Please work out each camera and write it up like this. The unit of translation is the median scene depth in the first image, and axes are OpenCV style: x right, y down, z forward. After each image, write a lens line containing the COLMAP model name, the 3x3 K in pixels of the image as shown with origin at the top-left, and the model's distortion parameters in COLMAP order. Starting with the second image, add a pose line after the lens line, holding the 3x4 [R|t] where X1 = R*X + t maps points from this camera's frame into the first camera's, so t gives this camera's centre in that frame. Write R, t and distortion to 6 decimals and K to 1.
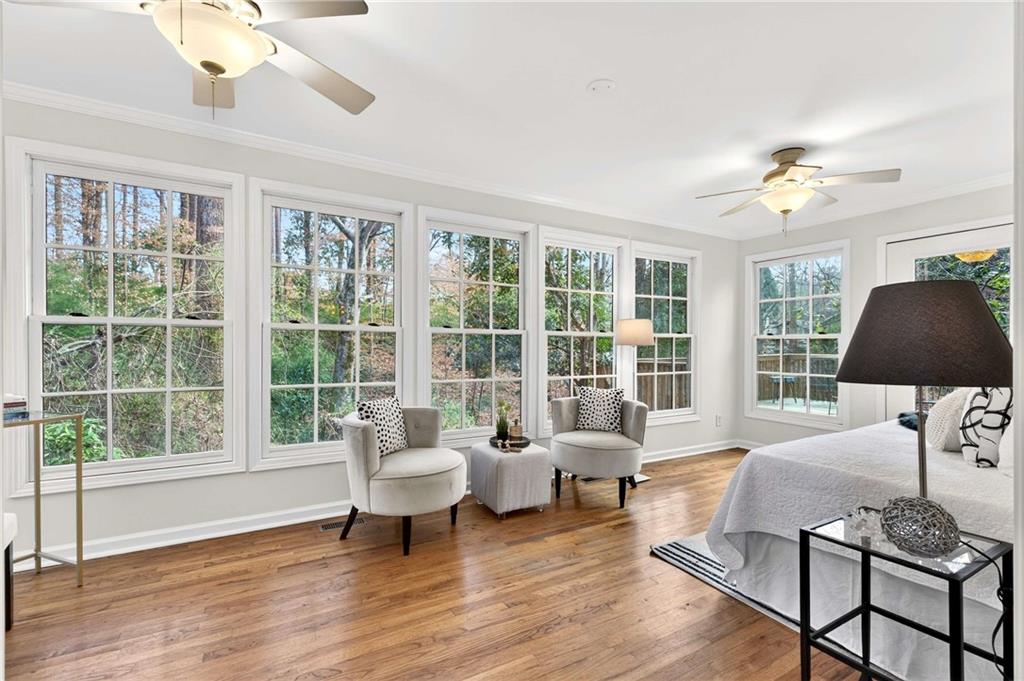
lens RADIAL K [[443.2, 0, 513.8], [0, 443.2, 342.5], [0, 0, 1]] dist [0.002892, 0.000141]
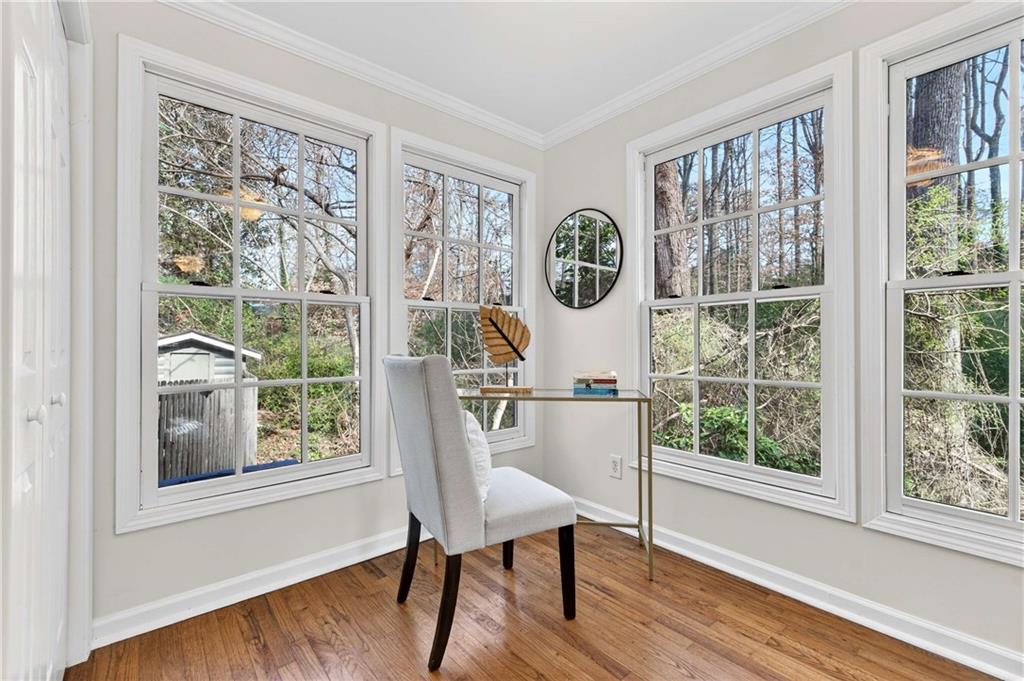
lens RADIAL K [[443.2, 0, 513.8], [0, 443.2, 342.5], [0, 0, 1]] dist [0.002892, 0.000141]
pose [[0.189446, -0.004644, -0.981880, -0.094119], [0.006888, 0.999970, -0.003401, 0.040474], [0.981867, -0.006119, 0.189473, 0.484599]]
